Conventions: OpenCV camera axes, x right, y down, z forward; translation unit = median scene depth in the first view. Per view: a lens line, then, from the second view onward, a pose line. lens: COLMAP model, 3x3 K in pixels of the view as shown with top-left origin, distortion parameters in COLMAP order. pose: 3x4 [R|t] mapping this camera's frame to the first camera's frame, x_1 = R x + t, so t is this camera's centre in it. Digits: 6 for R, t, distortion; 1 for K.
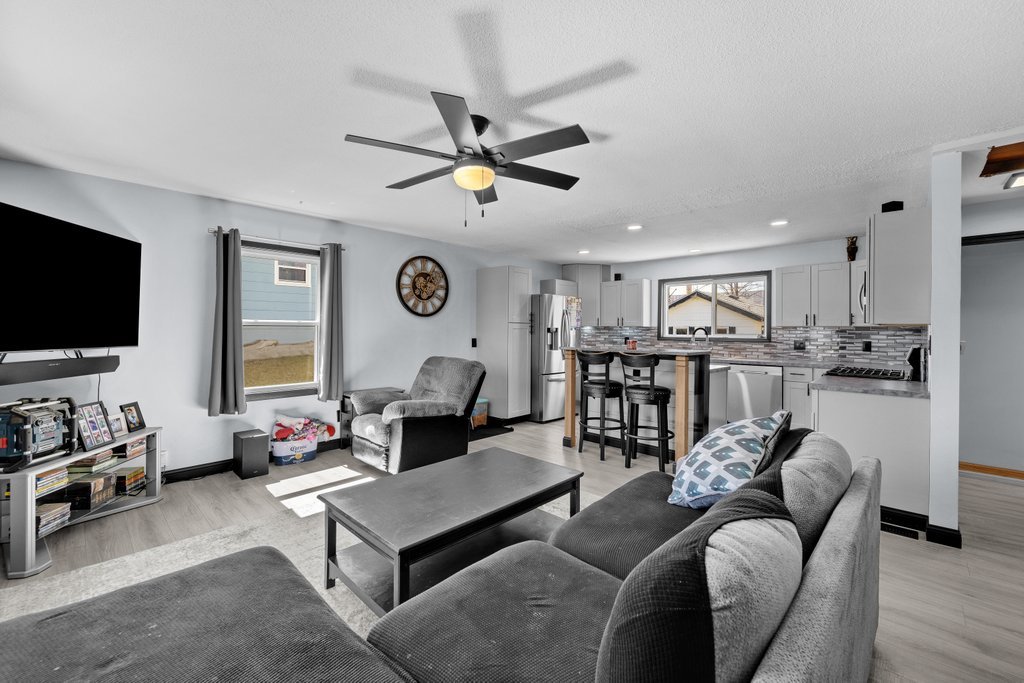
lens RADIAL K [[420.6, 0, 513.6], [0, 420.6, 326.5], [0, 0, 1]] dist [-0.004701, -0.000260]
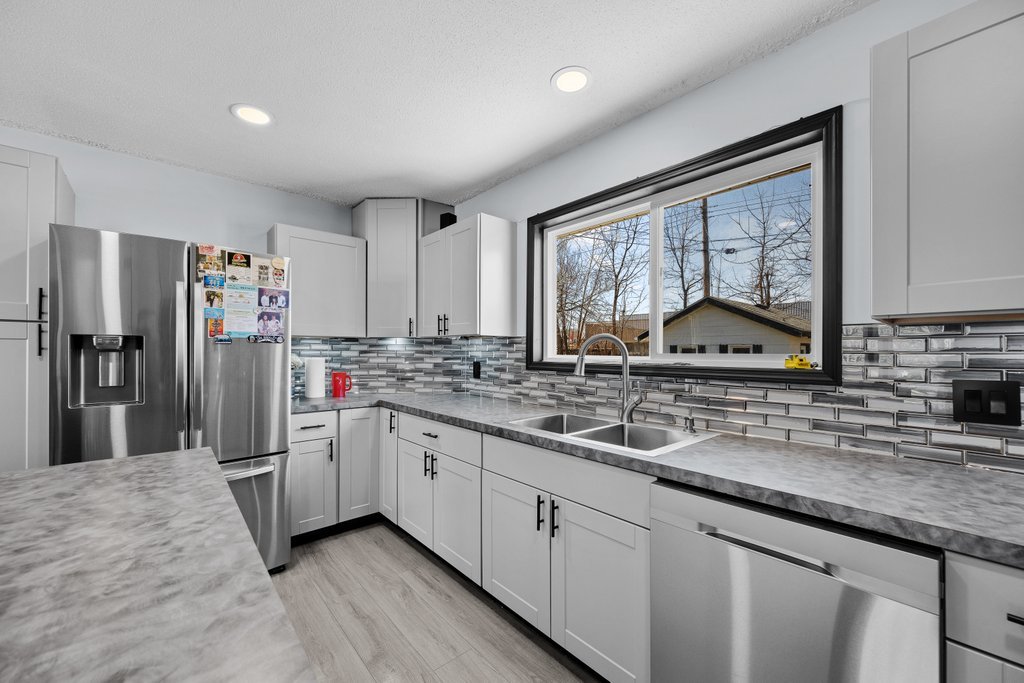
lens RADIAL K [[399.0, 0, 516.7], [0, 399.0, 349.4], [0, 0, 1]] dist [0.001901, 0.000719]
pose [[0.996546, -0.002954, -0.082995, 0.430747], [0.003357, 0.999983, 0.004716, 0.013726], [0.082980, -0.004978, 0.996539, 0.731630]]
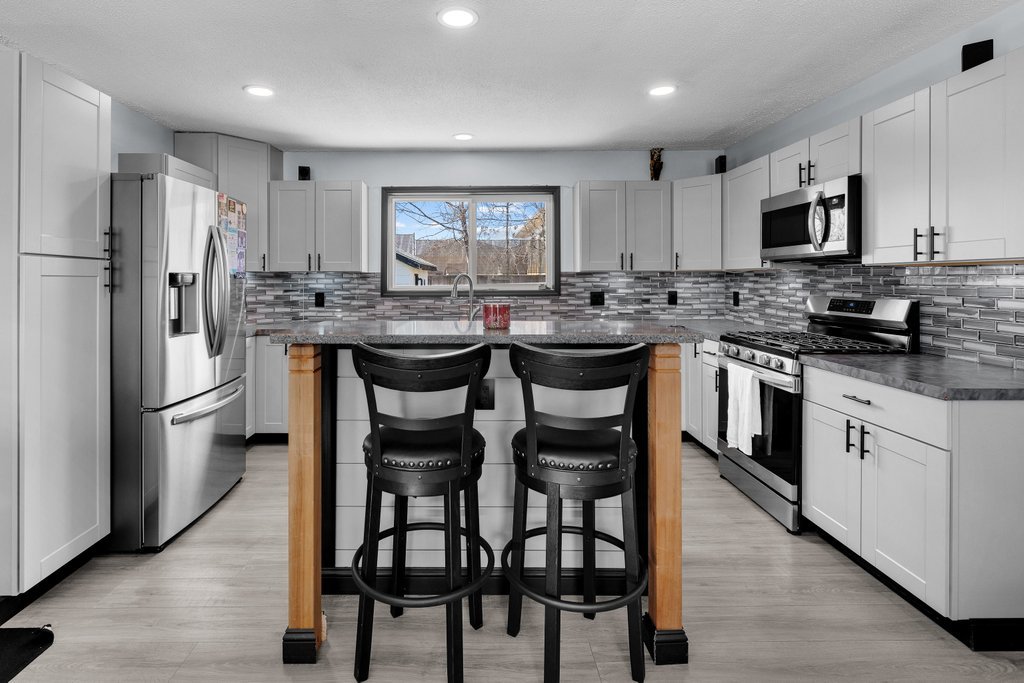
lens RADIAL K [[506.0, 0, 487.3], [0, 506.0, 281.9], [0, 0, 1]] dist [-0.005481, -0.001055]
pose [[0.715945, -0.010486, 0.698078, -0.023087], [0.001624, 0.999910, 0.013355, 0.005288], [-0.698154, -0.008427, 0.715898, 0.506817]]
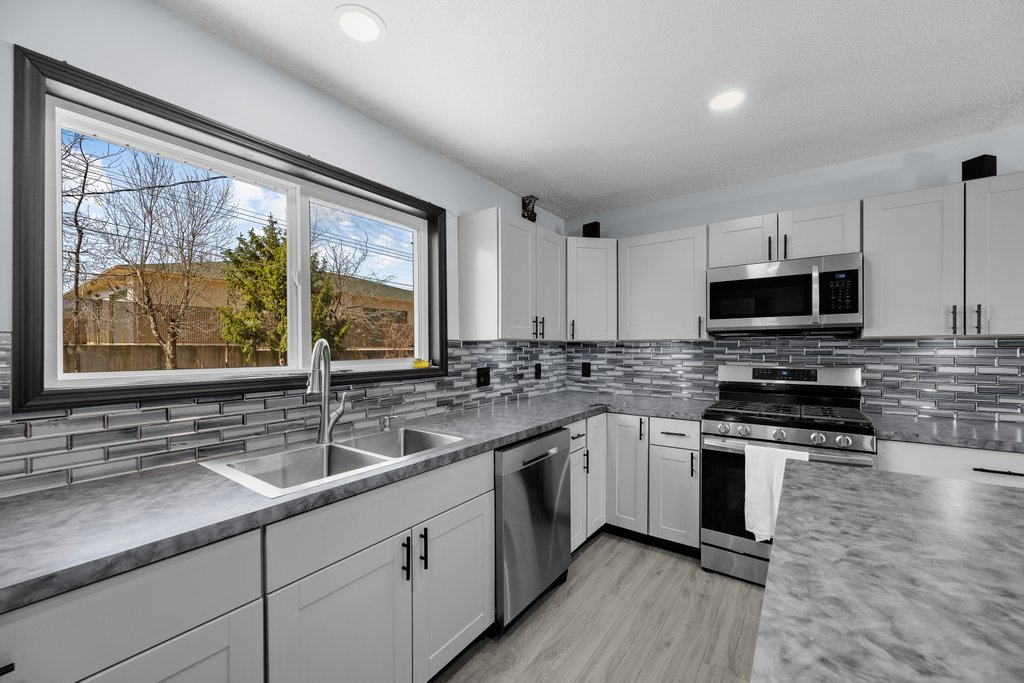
lens RADIAL K [[399.0, 0, 512.7], [0, 399.0, 350.6], [0, 0, 1]] dist [0.001901, 0.000719]
pose [[-0.135522, -0.010392, 0.990720, 0.191708], [-0.003935, 0.999943, 0.009950, 0.007289], [-0.990766, -0.002550, -0.135556, 0.978468]]
